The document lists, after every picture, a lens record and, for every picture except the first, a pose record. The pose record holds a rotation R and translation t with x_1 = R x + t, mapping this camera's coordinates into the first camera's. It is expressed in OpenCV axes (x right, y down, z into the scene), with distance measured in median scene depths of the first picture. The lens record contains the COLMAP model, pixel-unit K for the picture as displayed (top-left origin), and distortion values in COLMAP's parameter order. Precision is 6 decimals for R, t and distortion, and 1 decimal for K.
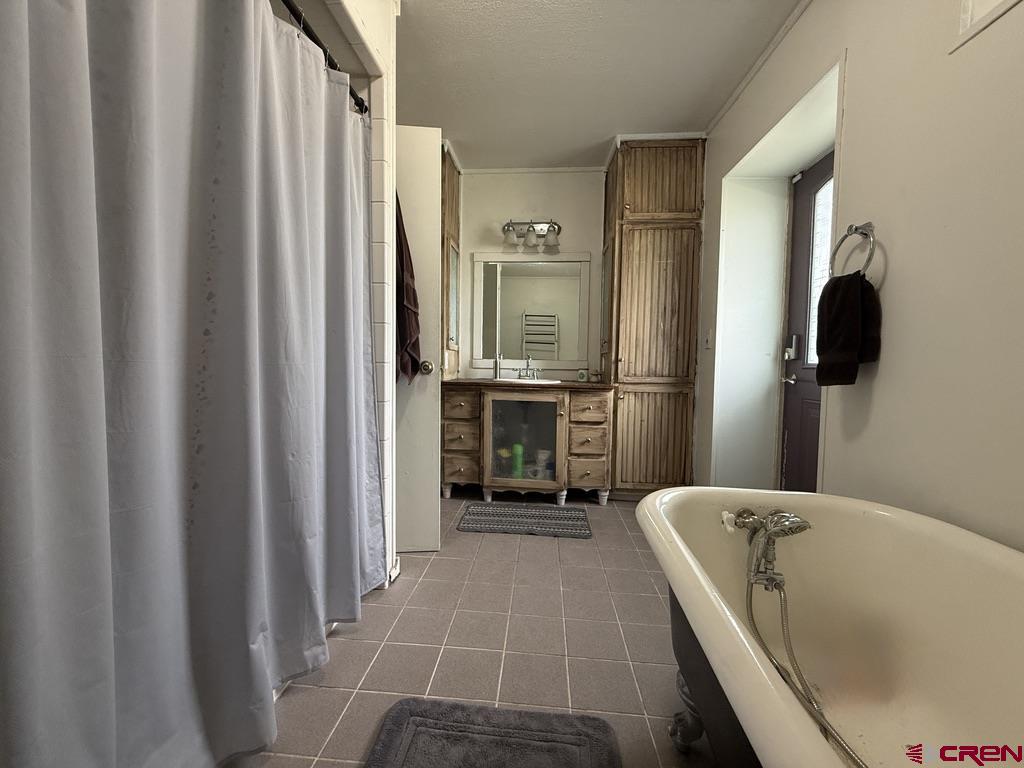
lens RADIAL K [[410.1, 0, 511.3], [0, 410.1, 382.8], [0, 0, 1]] dist [0.000687, 0.000035]
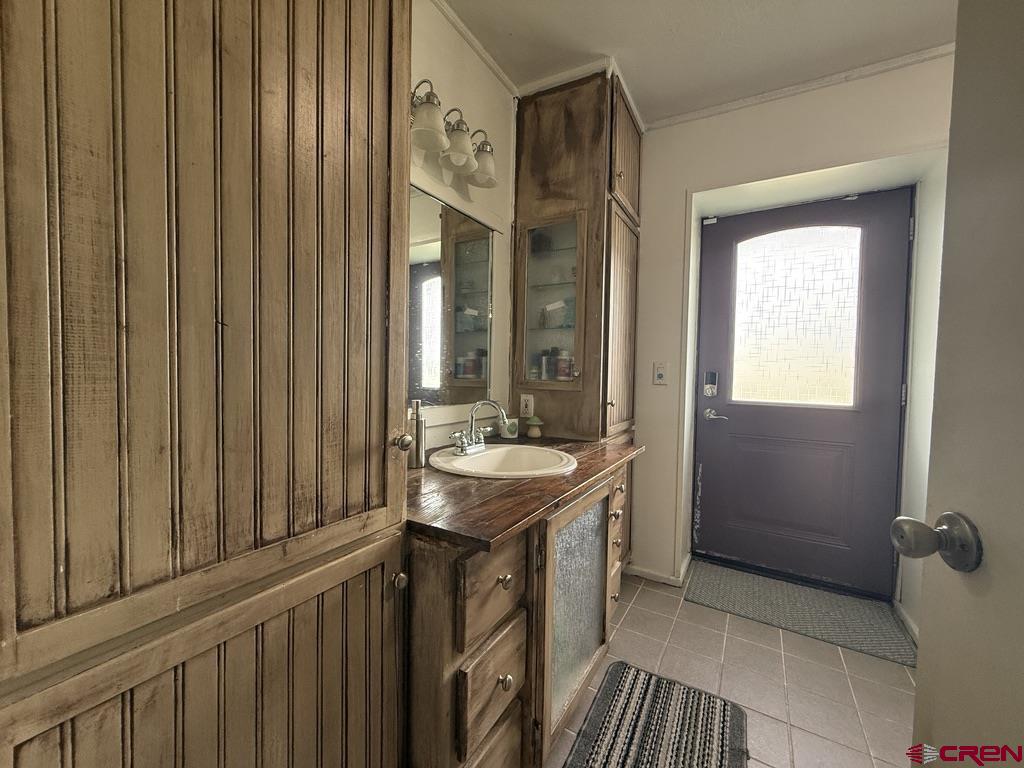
lens RADIAL K [[410.1, 0, 509.8], [0, 410.1, 386.6], [0, 0, 1]] dist [0.000687, 0.000035]
pose [[0.433822, -0.045083, 0.899870, -0.445942], [0.036598, 0.998805, 0.032396, -0.125208], [-0.900255, 0.018880, 0.434953, 0.950774]]
